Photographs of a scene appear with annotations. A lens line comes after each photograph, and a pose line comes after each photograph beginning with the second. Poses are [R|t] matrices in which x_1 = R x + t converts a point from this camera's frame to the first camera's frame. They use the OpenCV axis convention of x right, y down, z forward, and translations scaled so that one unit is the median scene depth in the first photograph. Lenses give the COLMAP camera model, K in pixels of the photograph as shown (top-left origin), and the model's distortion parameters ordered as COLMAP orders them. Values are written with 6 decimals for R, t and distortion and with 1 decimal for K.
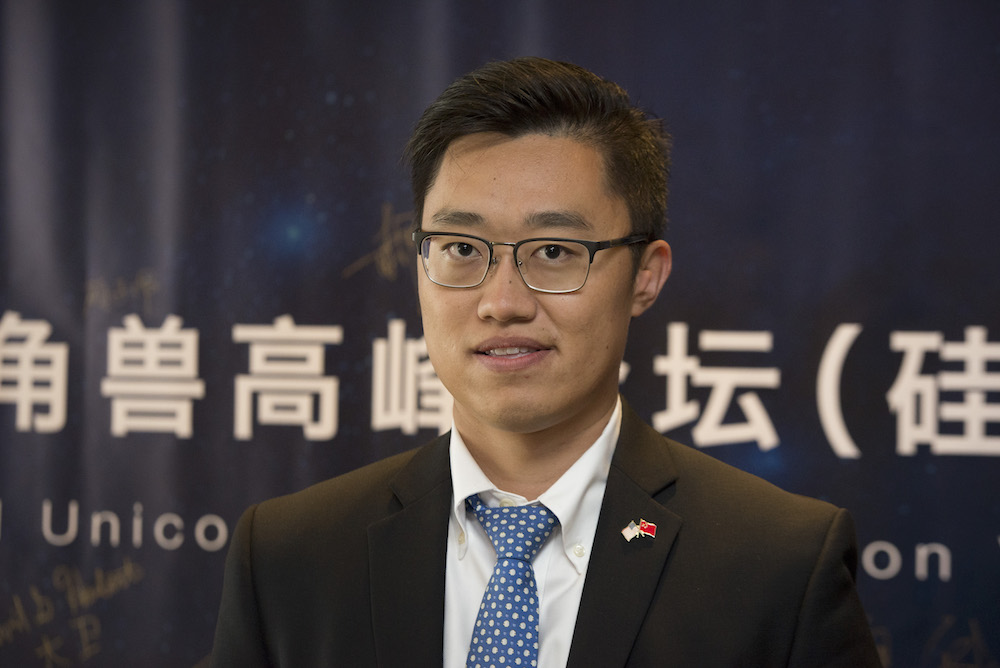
lens RADIAL K [[3252.0, 0, 502.0], [0, 3252.0, 337.5], [0, 0, 1]] dist [0.718619, -11.016744]
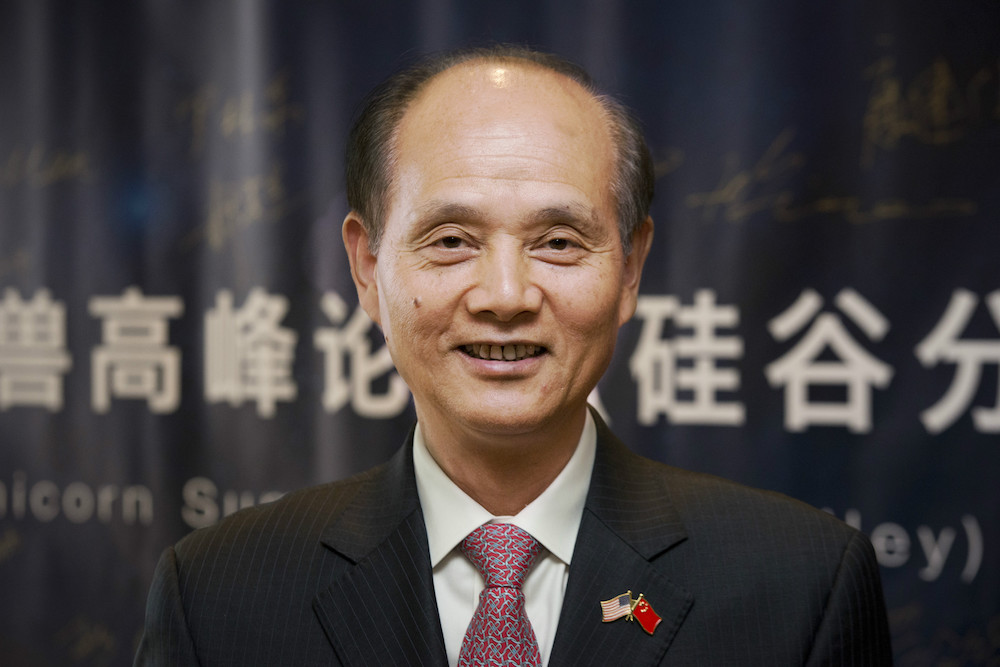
lens RADIAL K [[3252.0, 0, 502.0], [0, 3252.0, 337.0], [0, 0, 1]] dist [0.718619, -11.016744]
pose [[0.963496, -0.008070, -0.267599, 0.318625], [0.009304, 0.999951, 0.003342, 0.006046], [0.267559, -0.005710, 0.963524, 0.050046]]
